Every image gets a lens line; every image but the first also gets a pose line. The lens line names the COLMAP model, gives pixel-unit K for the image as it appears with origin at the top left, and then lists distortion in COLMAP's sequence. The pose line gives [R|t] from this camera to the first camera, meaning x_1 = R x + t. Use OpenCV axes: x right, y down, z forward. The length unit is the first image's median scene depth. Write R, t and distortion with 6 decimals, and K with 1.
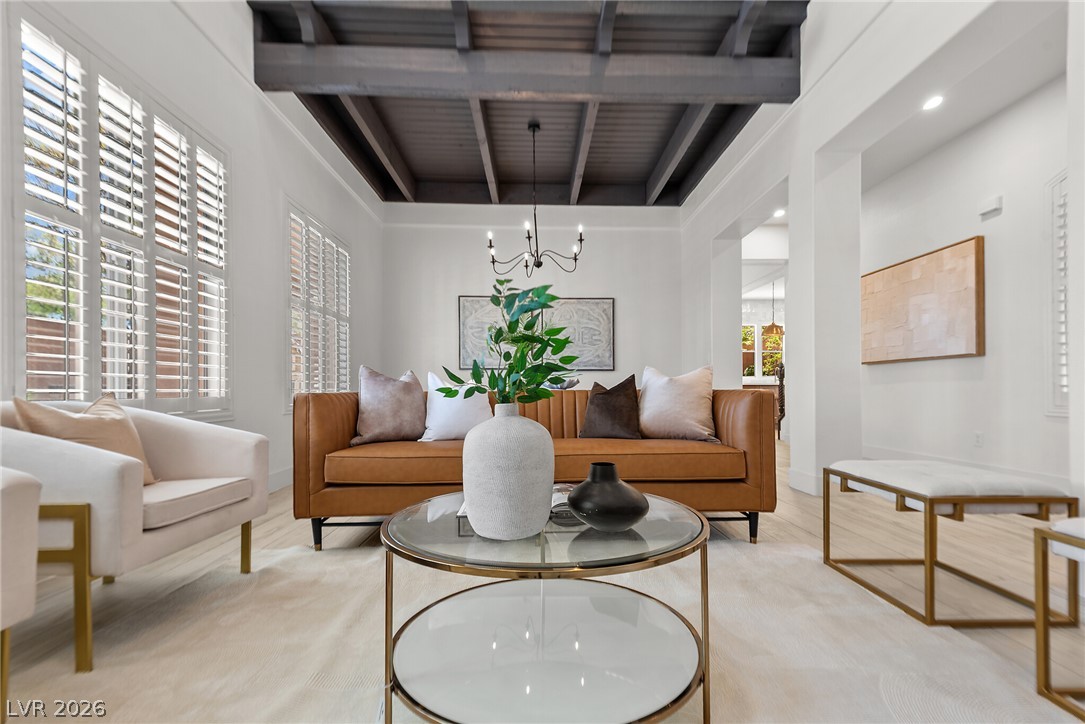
lens RADIAL K [[497.1, 0, 546.8], [0, 497.1, 391.6], [0, 0, 1]] dist [0.003269, 0.000018]
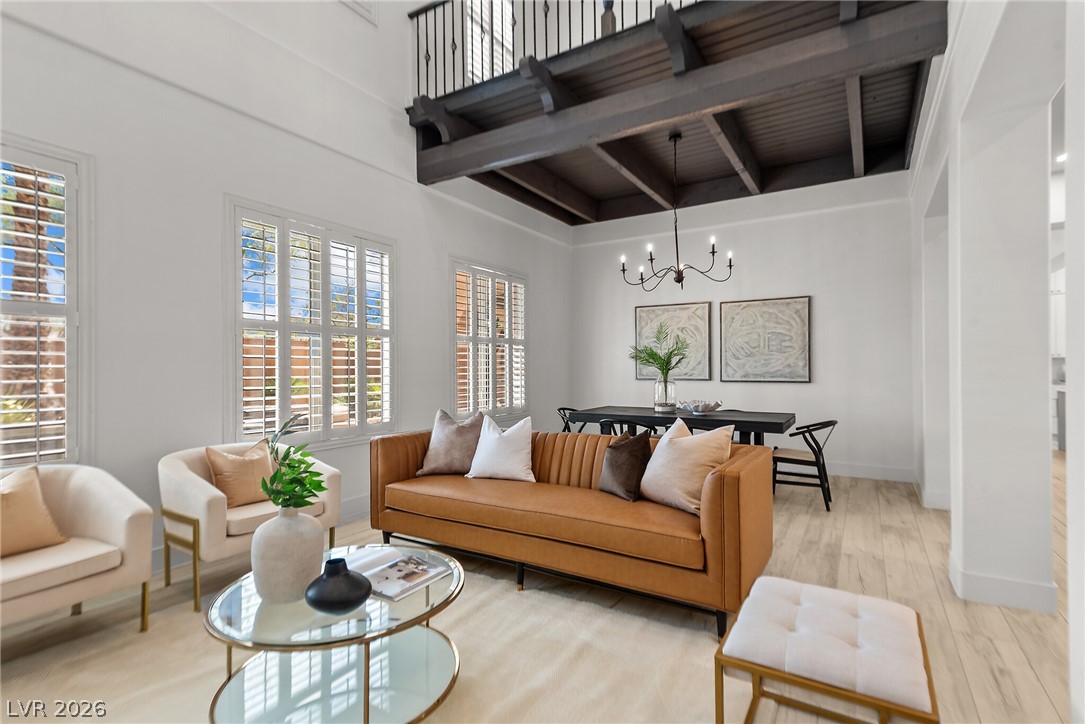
lens RADIAL K [[511.7, 0, 542.5], [0, 511.7, 362.0], [0, 0, 1]] dist [0.022725, -0.000075]
pose [[0.831189, -0.007920, -0.555933, 0.367424], [0.000970, 0.999918, -0.012796, -0.100186], [0.555989, 0.010096, 0.831129, 0.041940]]
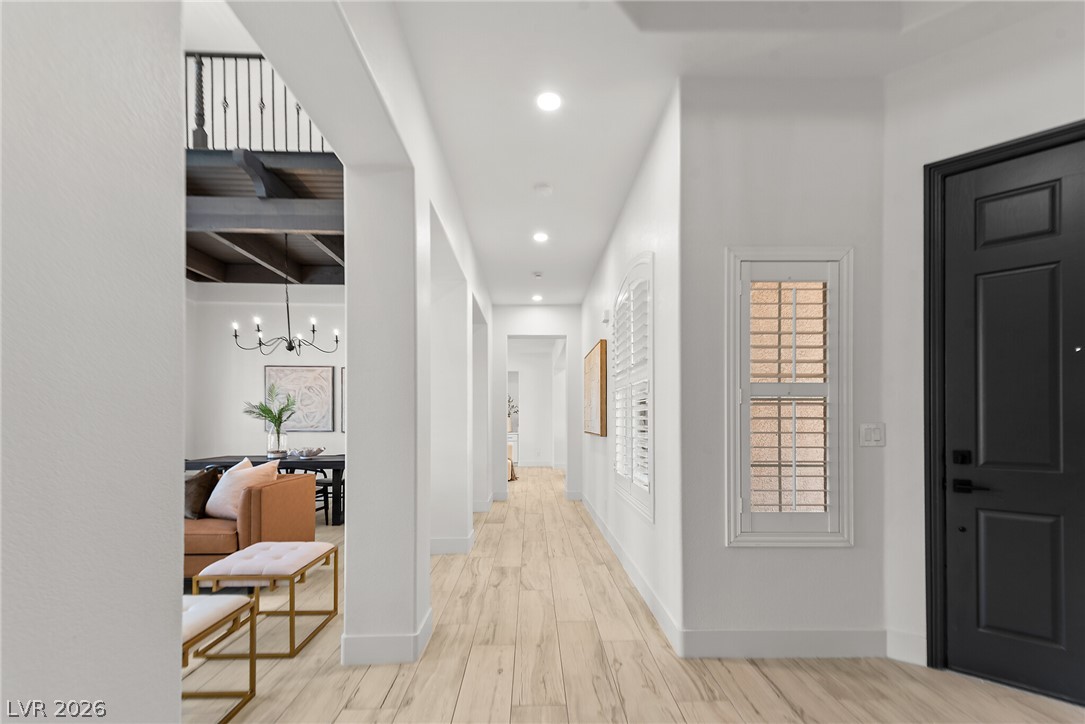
lens RADIAL K [[504.6, 0, 556.9], [0, 504.6, 419.4], [0, 0, 1]] dist [0.001258, -0.000055]
pose [[0.999736, 0.003505, 0.022725, 0.680043], [-0.003378, 0.999979, -0.005607, -0.101216], [-0.022745, 0.005529, 0.999726, -0.222082]]
